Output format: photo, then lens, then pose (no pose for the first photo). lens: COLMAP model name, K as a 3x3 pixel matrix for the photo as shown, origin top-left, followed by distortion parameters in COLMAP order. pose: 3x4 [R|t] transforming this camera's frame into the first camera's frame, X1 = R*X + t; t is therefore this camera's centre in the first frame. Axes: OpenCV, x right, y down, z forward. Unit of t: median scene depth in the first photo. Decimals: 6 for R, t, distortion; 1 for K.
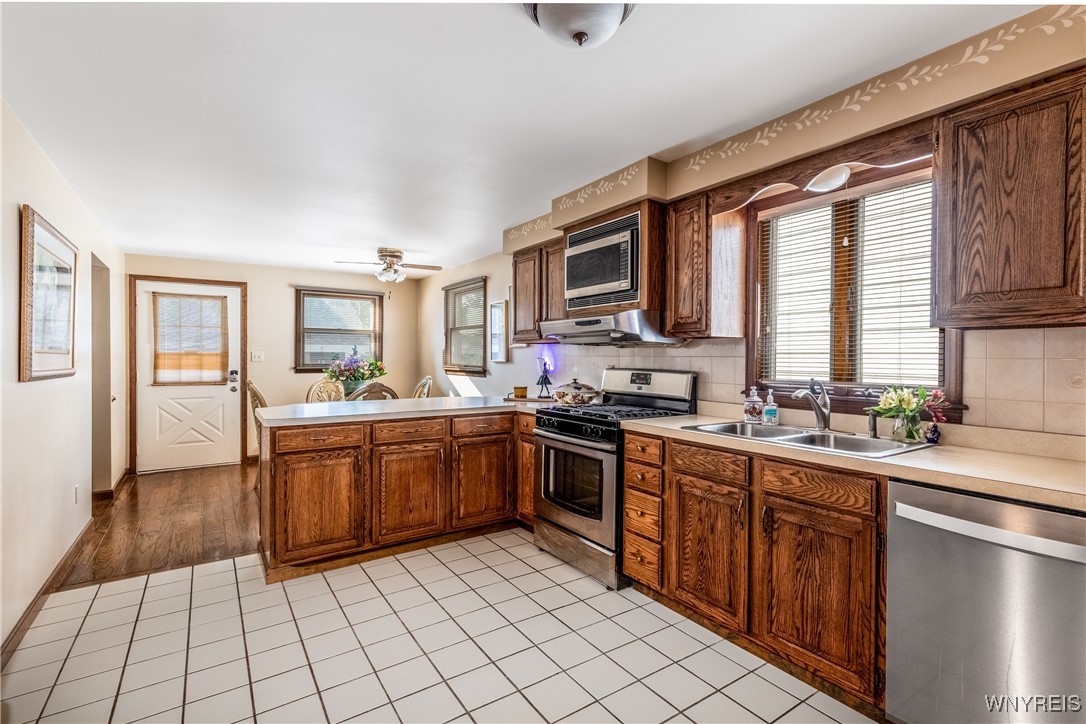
lens RADIAL K [[500.4, 0, 534.4], [0, 500.4, 360.8], [0, 0, 1]] dist [0.006623, -0.000750]
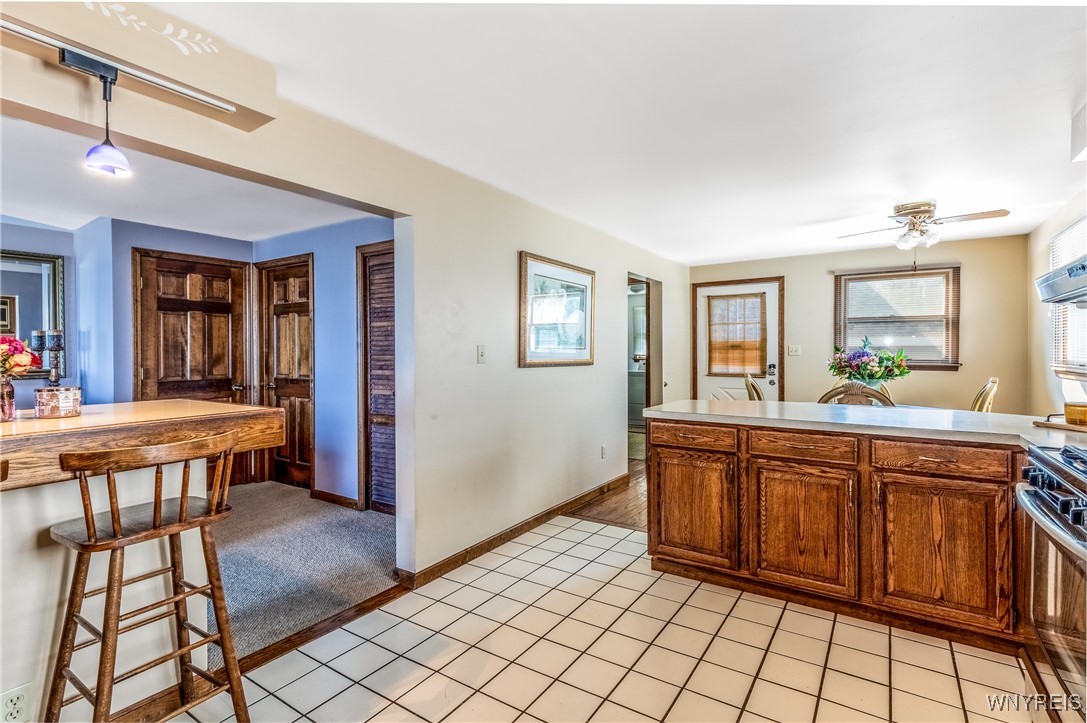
lens RADIAL K [[500.8, 0, 546.4], [0, 500.8, 354.7], [0, 0, 1]] dist [0.006623, -0.000750]
pose [[0.397265, 0.001493, -0.917703, 0.290744], [-0.004109, 0.999992, -0.000151, 0.002677], [0.917695, 0.003831, 0.397268, 0.336282]]
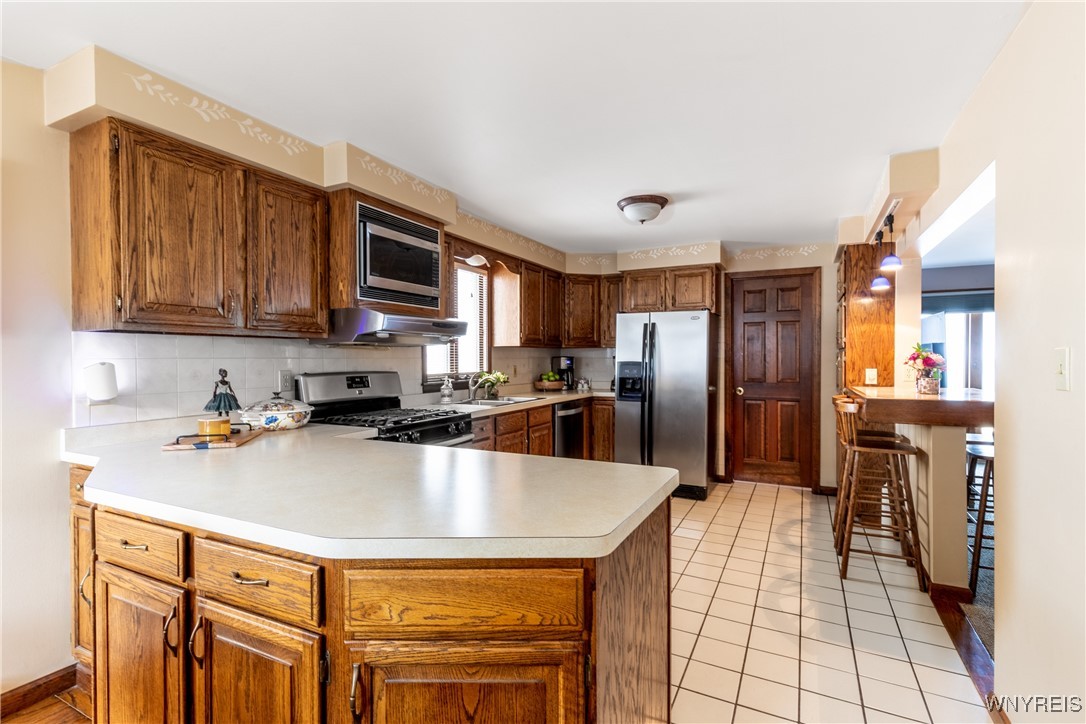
lens RADIAL K [[500.4, 0, 542.8], [0, 500.4, 363.7], [0, 0, 1]] dist [0.006623, -0.000750]
pose [[-0.495614, -0.011755, 0.868463, -0.745519], [0.009616, 0.999773, 0.019020, -0.012758], [-0.868490, 0.017778, -0.495388, 1.131004]]
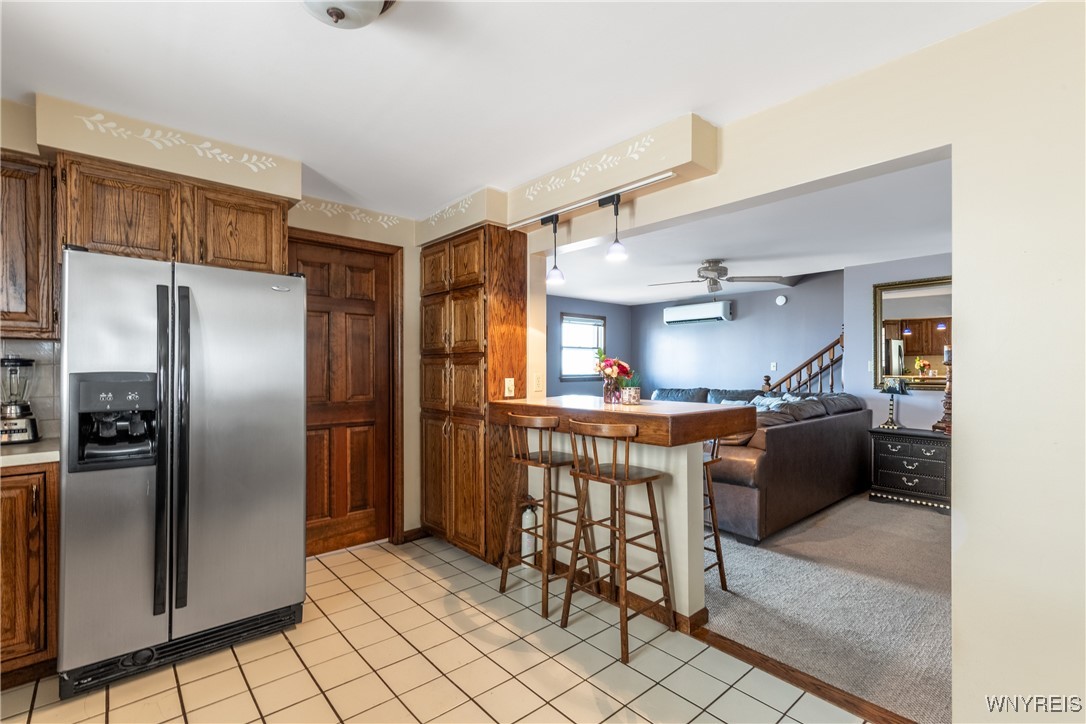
lens RADIAL K [[500.4, 0, 547.8], [0, 500.4, 369.4], [0, 0, 1]] dist [0.006623, -0.000750]
pose [[-0.989249, -0.003224, -0.146203, -0.066232], [-0.005583, 0.999861, 0.015729, -0.005207], [0.146131, 0.016377, -0.989130, 0.874231]]
